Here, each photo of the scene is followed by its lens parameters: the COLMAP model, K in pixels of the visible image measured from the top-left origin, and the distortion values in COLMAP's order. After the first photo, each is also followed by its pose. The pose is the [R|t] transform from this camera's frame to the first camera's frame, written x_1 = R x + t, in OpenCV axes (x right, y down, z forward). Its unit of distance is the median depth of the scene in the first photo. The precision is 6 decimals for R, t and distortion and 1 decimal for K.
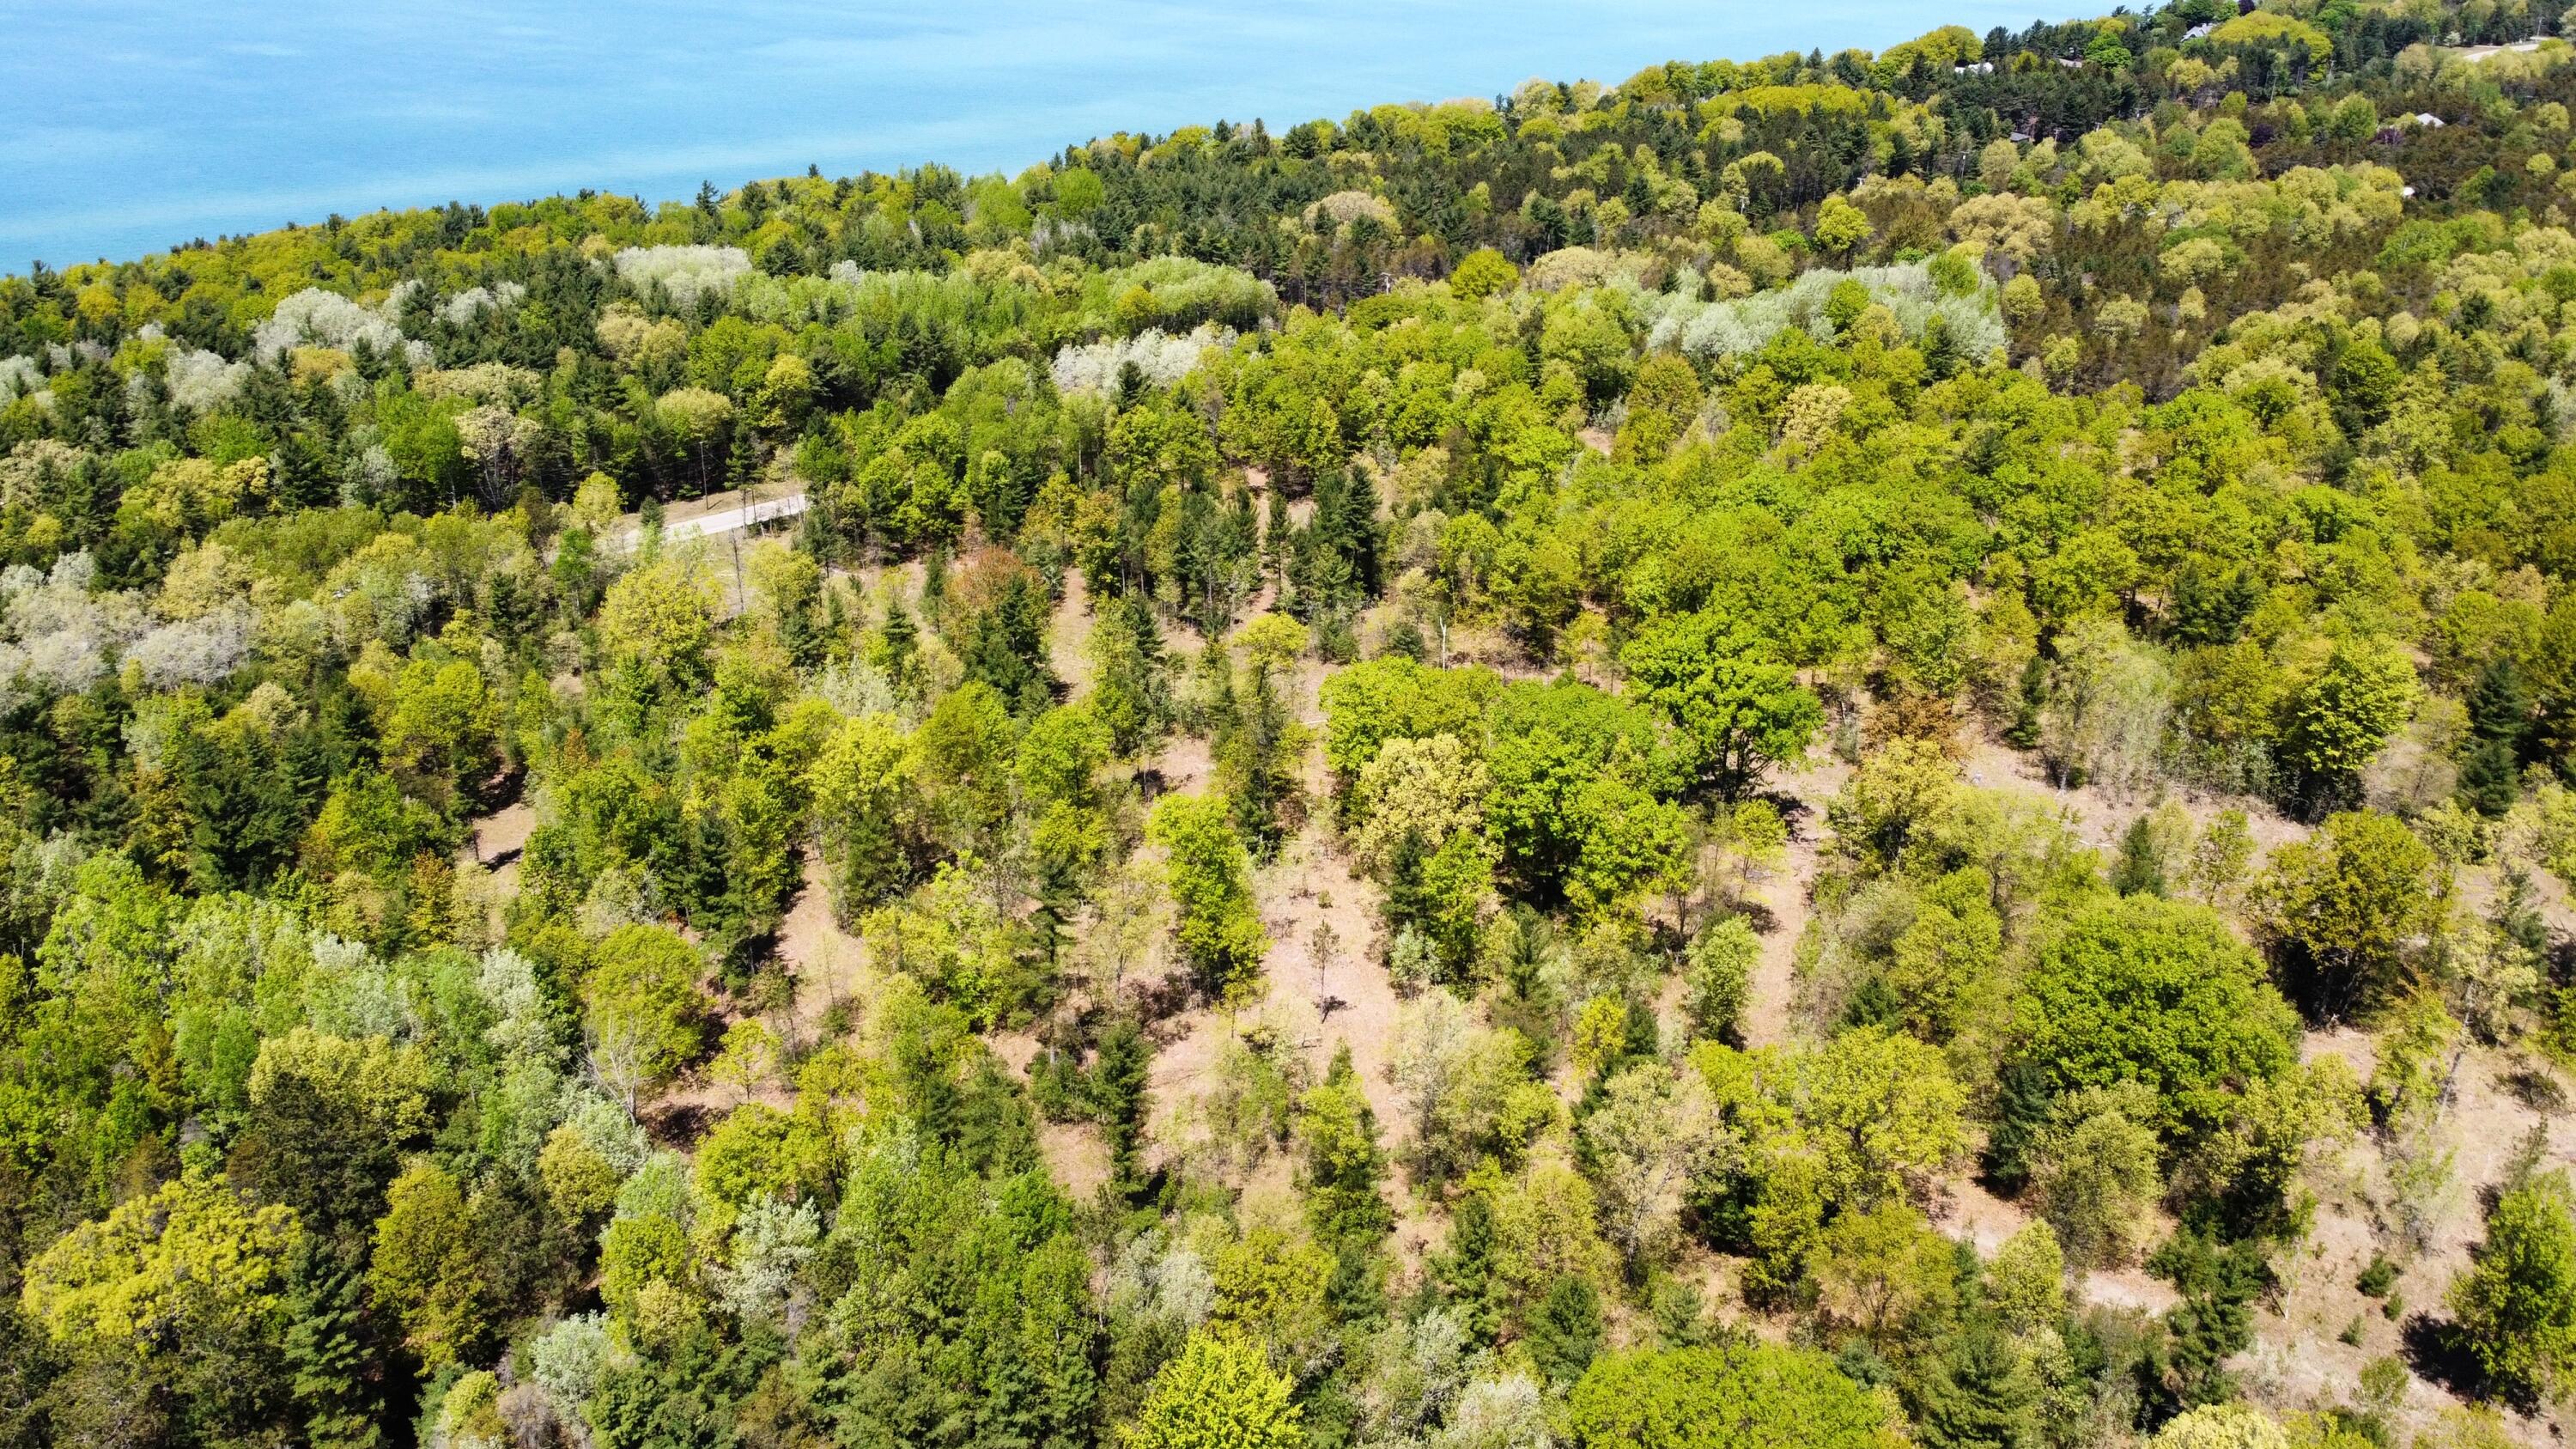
lens RADIAL K [[1952.7, 0, 1296.4], [0, 1952.7, 720.8], [0, 0, 1]] dist [-0.004007, -0.001909]
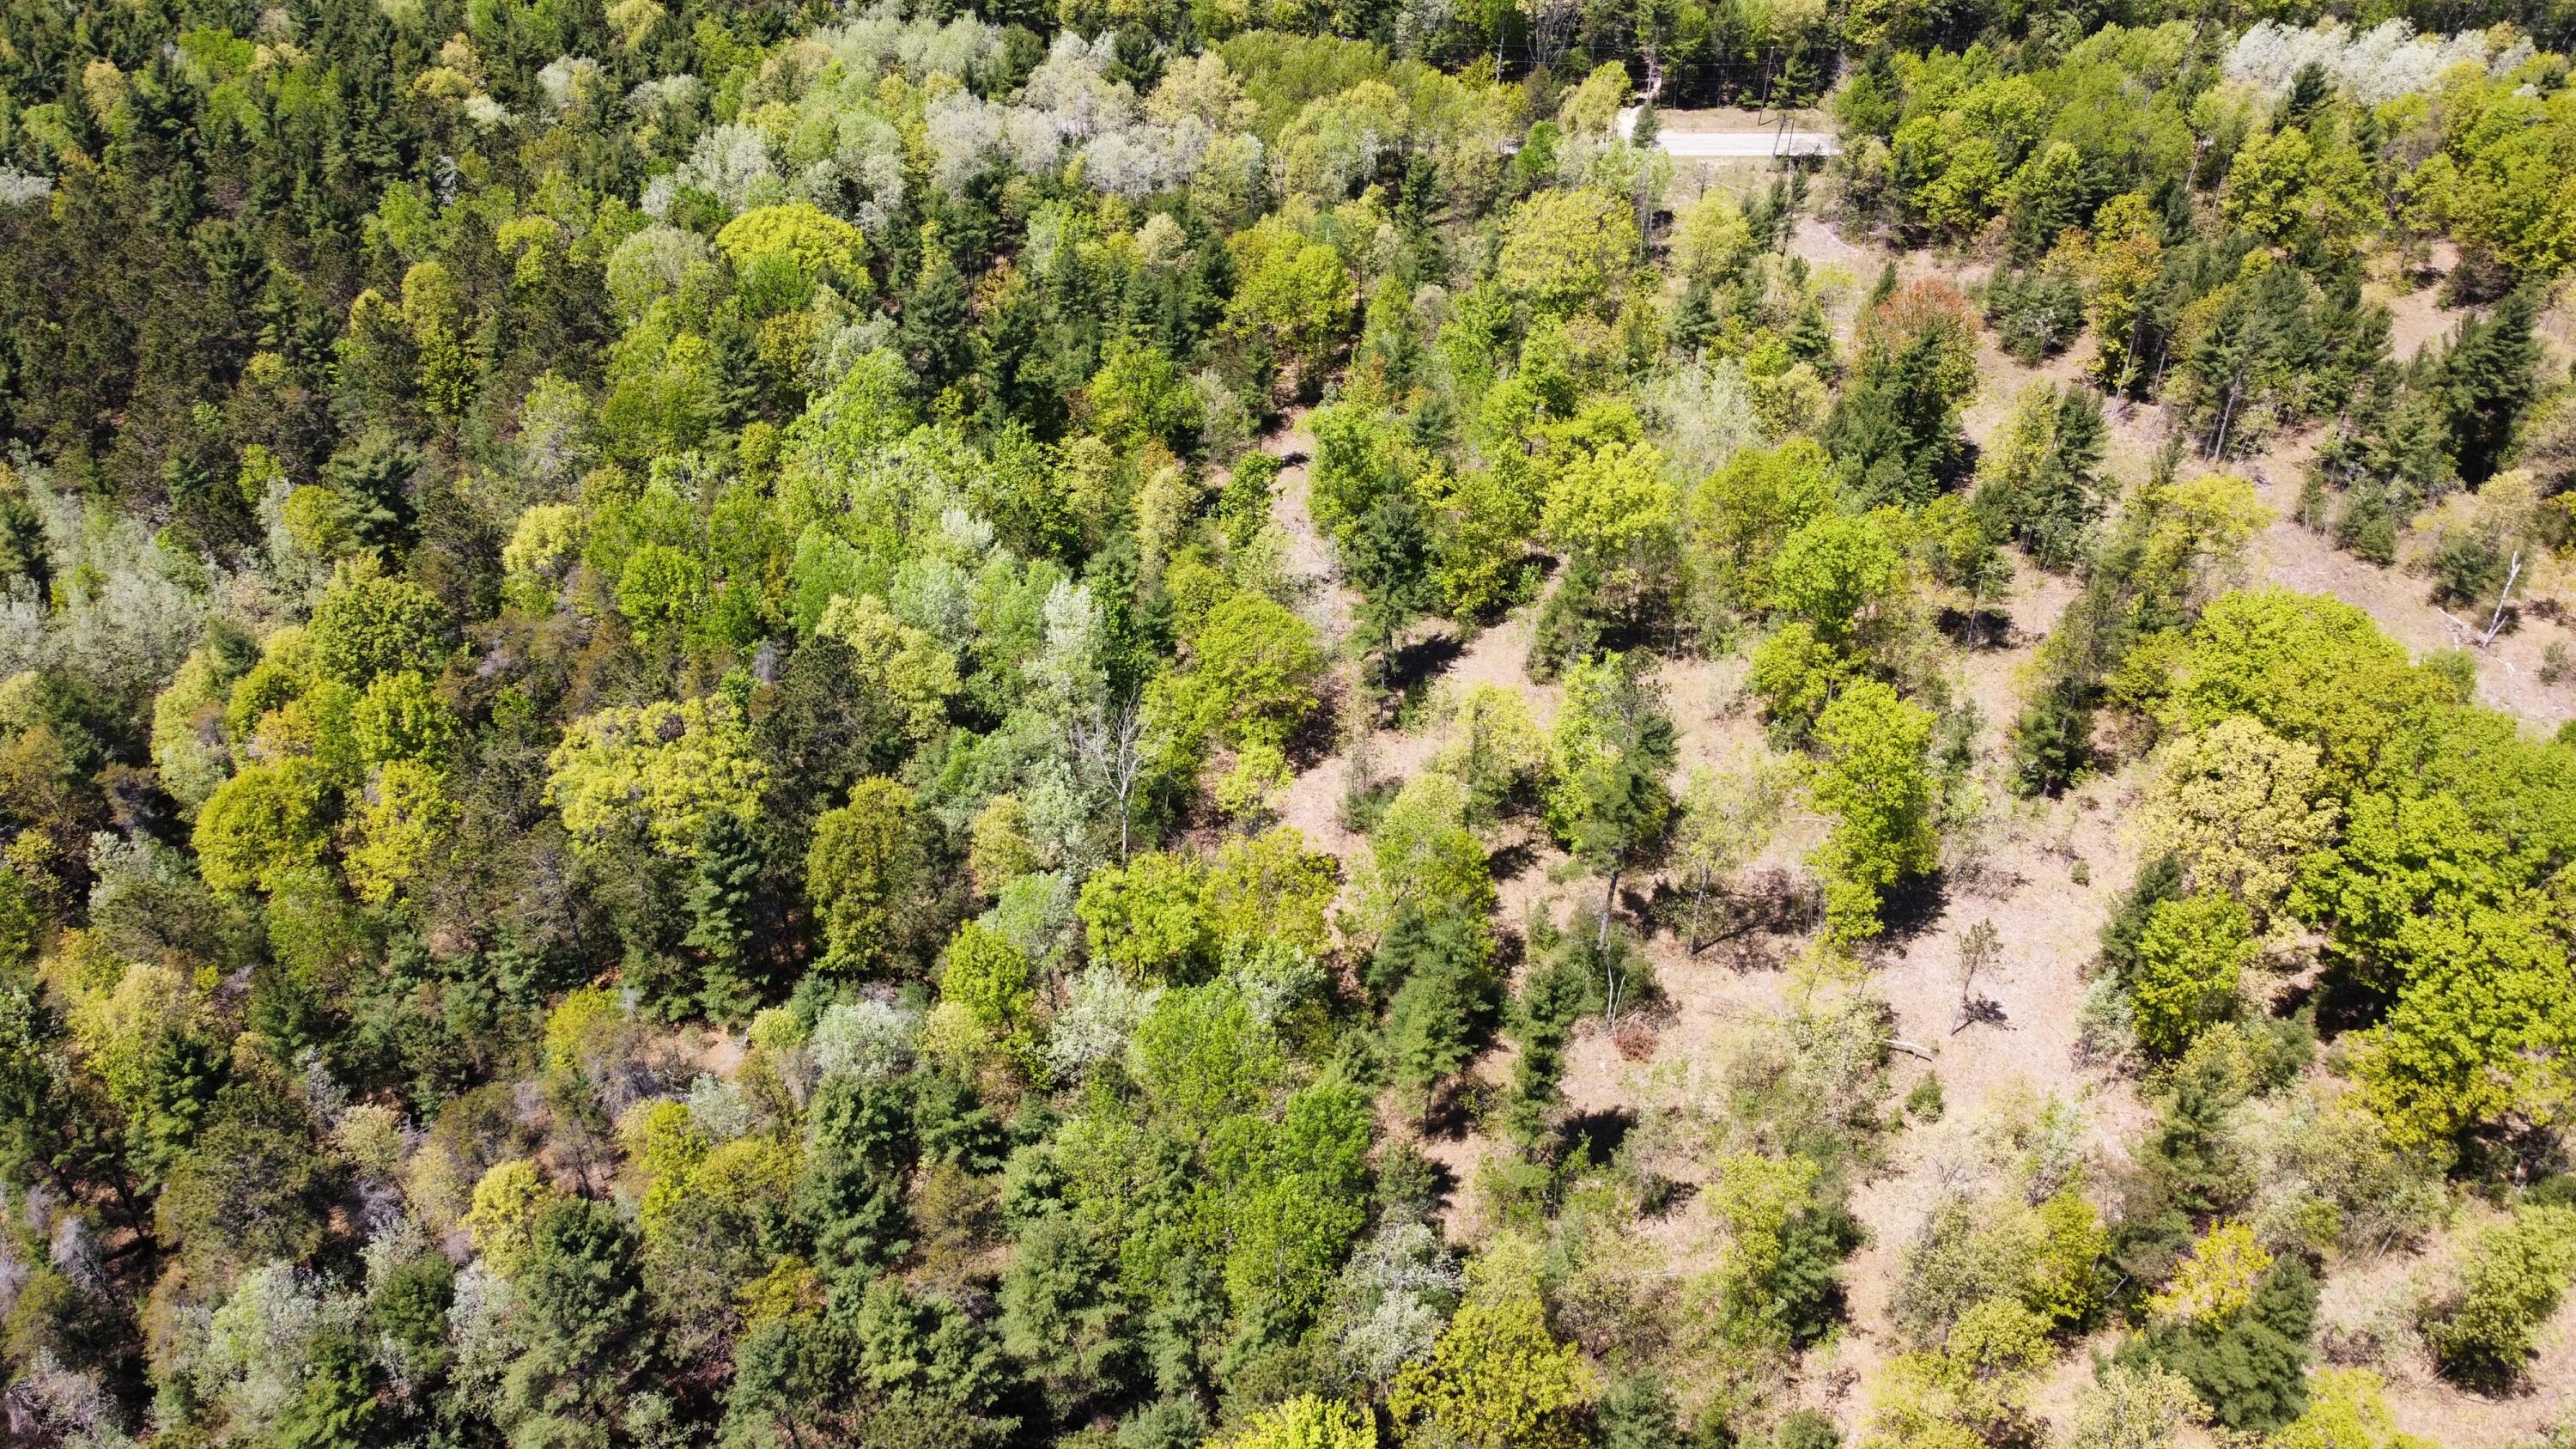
lens RADIAL K [[1952.7, 0, 1292.2], [0, 1952.7, 726.7], [0, 0, 1]] dist [-0.004007, -0.001909]
pose [[0.769814, 0.394406, -0.501827, 0.110048], [-0.274881, 0.914448, 0.297028, -0.081207], [0.576045, -0.090714, 0.812369, 0.174742]]
